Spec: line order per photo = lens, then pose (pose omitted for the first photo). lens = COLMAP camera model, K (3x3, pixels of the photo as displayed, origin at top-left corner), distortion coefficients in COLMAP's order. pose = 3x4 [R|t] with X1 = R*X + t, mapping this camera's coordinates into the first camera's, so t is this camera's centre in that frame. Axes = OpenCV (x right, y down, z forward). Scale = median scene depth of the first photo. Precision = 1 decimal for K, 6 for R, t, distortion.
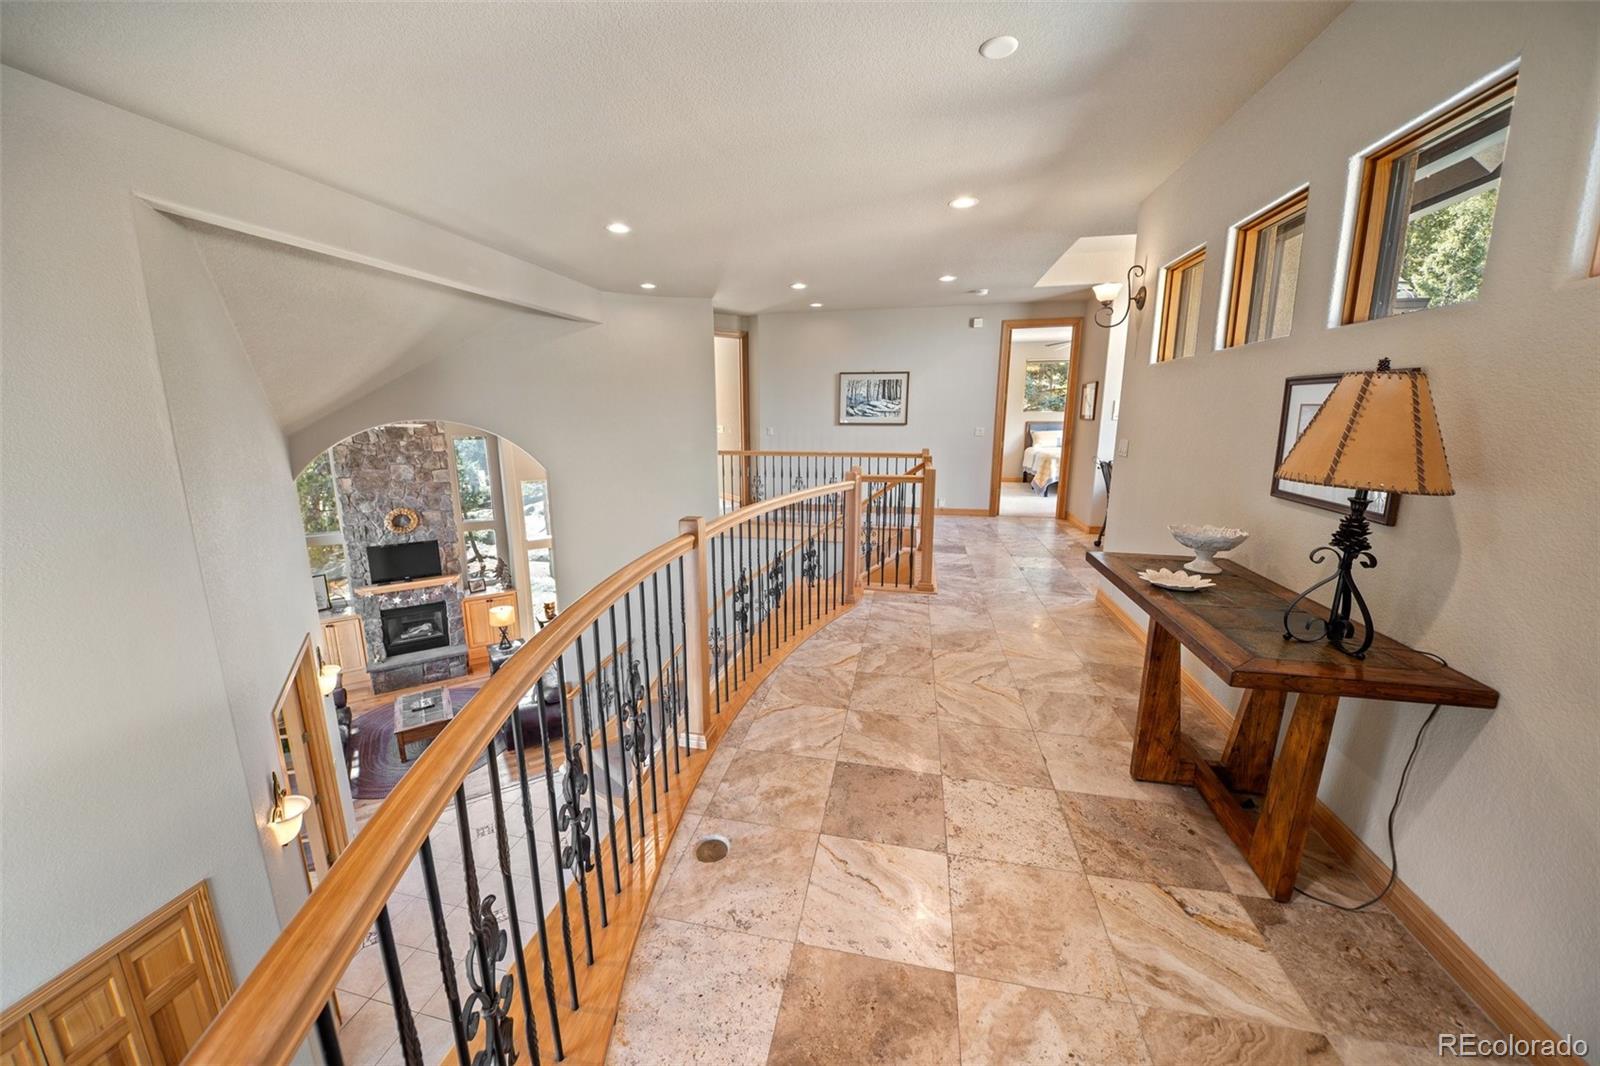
lens RADIAL K [[582.5, 0, 791.2], [0, 582.5, 529.4], [0, 0, 1]] dist [-0.000712, -0.000070]
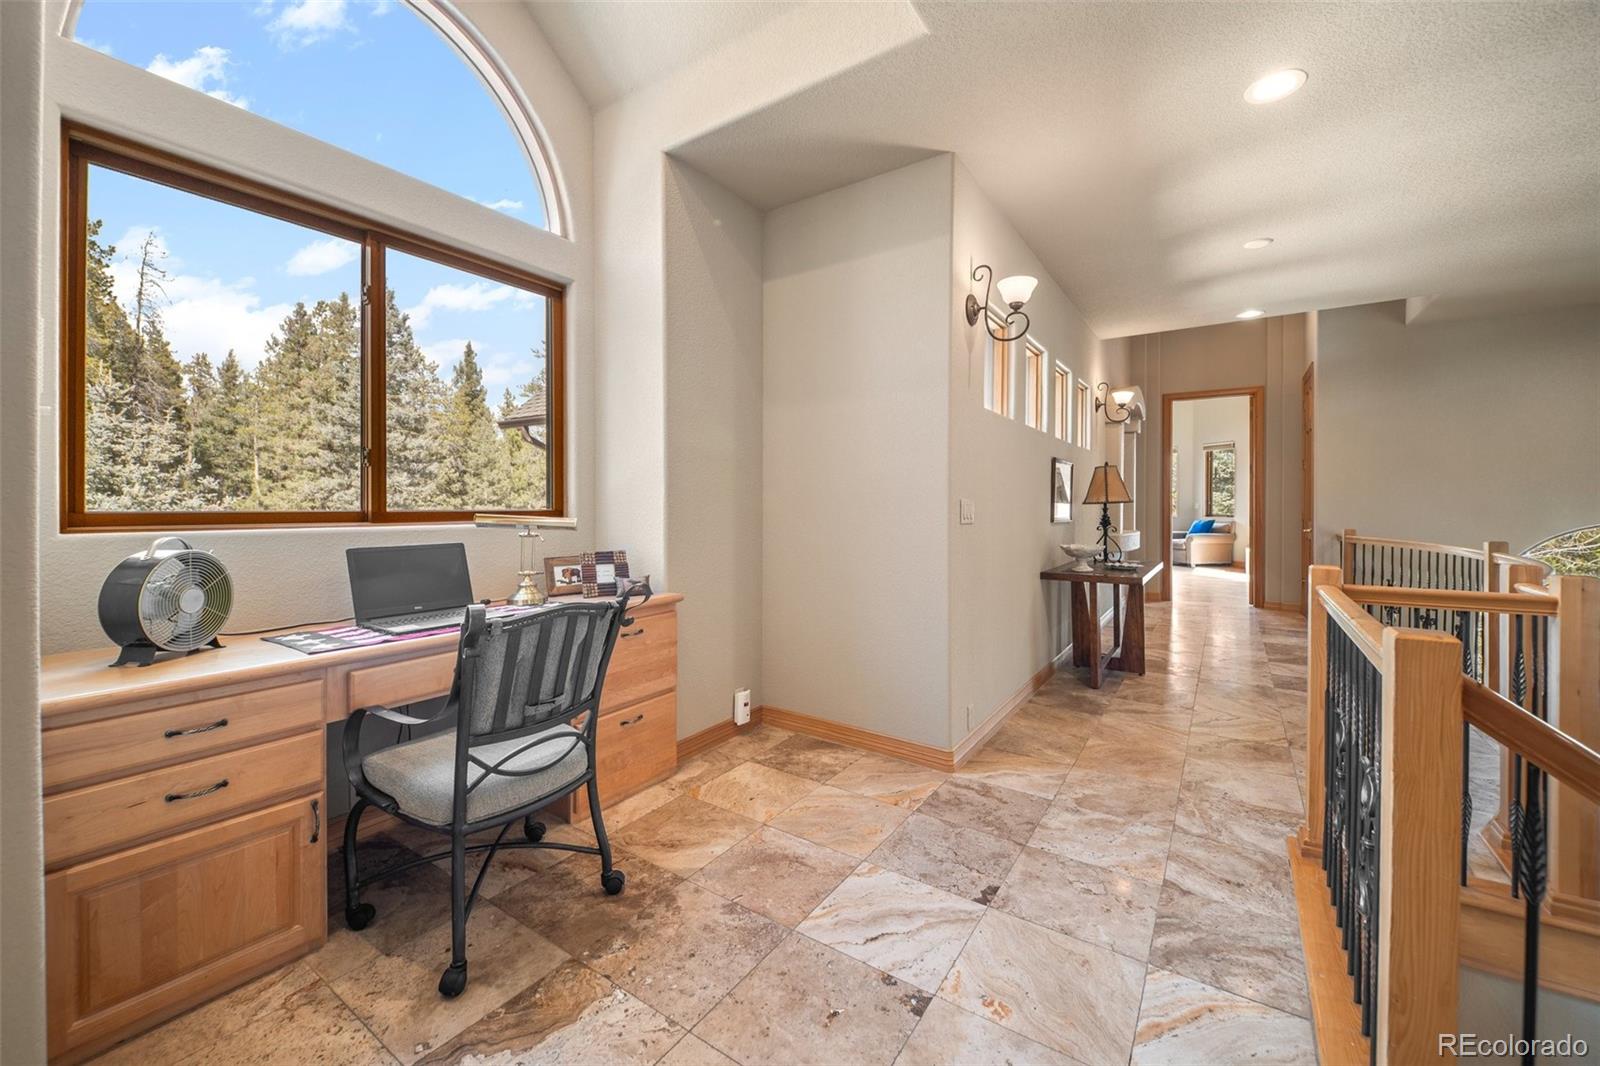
lens RADIAL K [[642.3, 0, 800.2], [0, 642.3, 509.9], [0, 0, 1]] dist [0.017888, -0.012943]
pose [[-0.927105, 0.000437, 0.374801, 0.406698], [0.074564, 0.980226, 0.183296, -0.253418], [-0.367309, 0.197881, -0.908805, 1.520258]]
